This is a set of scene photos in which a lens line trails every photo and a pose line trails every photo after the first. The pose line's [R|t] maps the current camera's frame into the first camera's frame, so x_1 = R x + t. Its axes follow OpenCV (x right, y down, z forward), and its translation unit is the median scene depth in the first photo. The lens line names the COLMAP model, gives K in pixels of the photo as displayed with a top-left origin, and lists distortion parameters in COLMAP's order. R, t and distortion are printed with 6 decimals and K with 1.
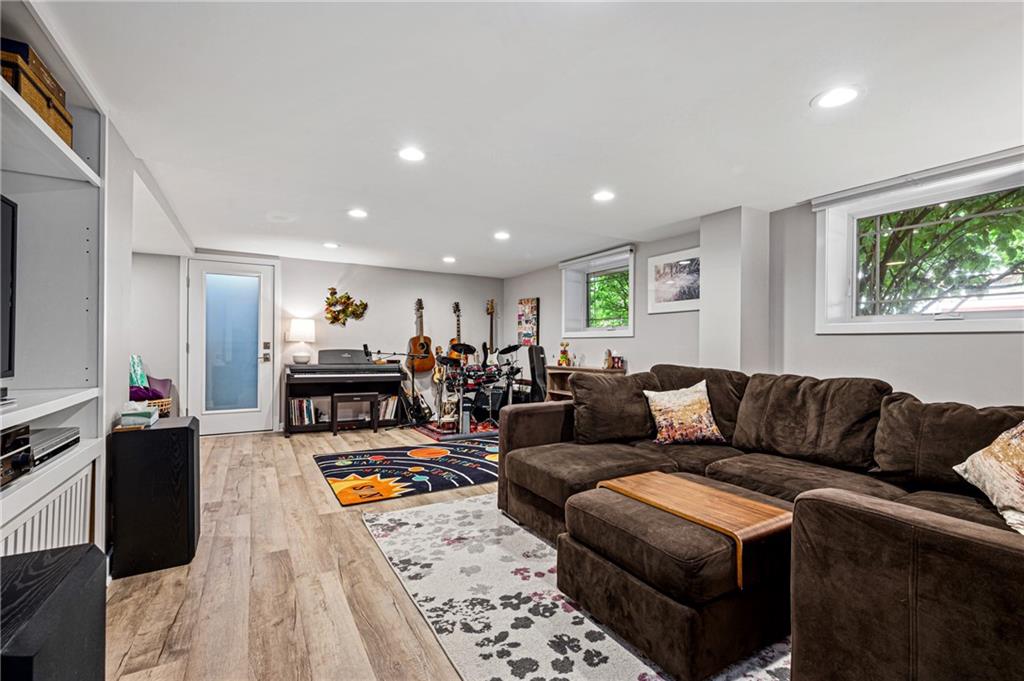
lens RADIAL K [[457.2, 0, 514.4], [0, 457.2, 339.2], [0, 0, 1]] dist [-0.003893, -0.000850]
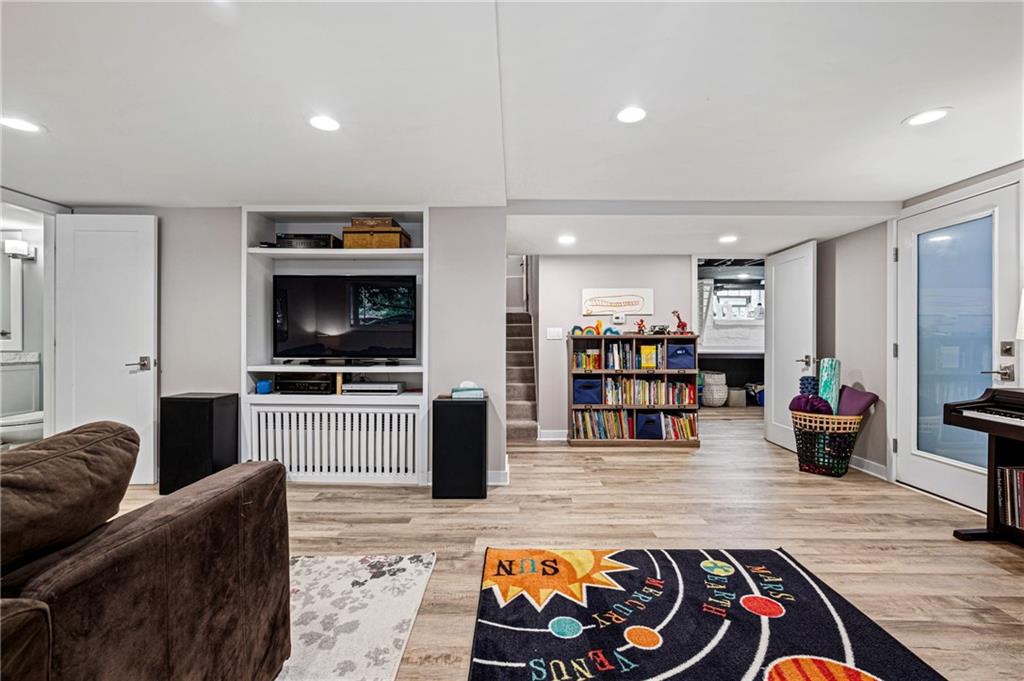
lens RADIAL K [[457.2, 0, 512.1], [0, 457.2, 339.7], [0, 0, 1]] dist [-0.003893, -0.000850]
pose [[-0.504919, -0.009844, -0.863111, 0.258851], [-0.000916, 0.999941, -0.010869, 0.016476], [0.863166, -0.004698, -0.504898, 1.339482]]
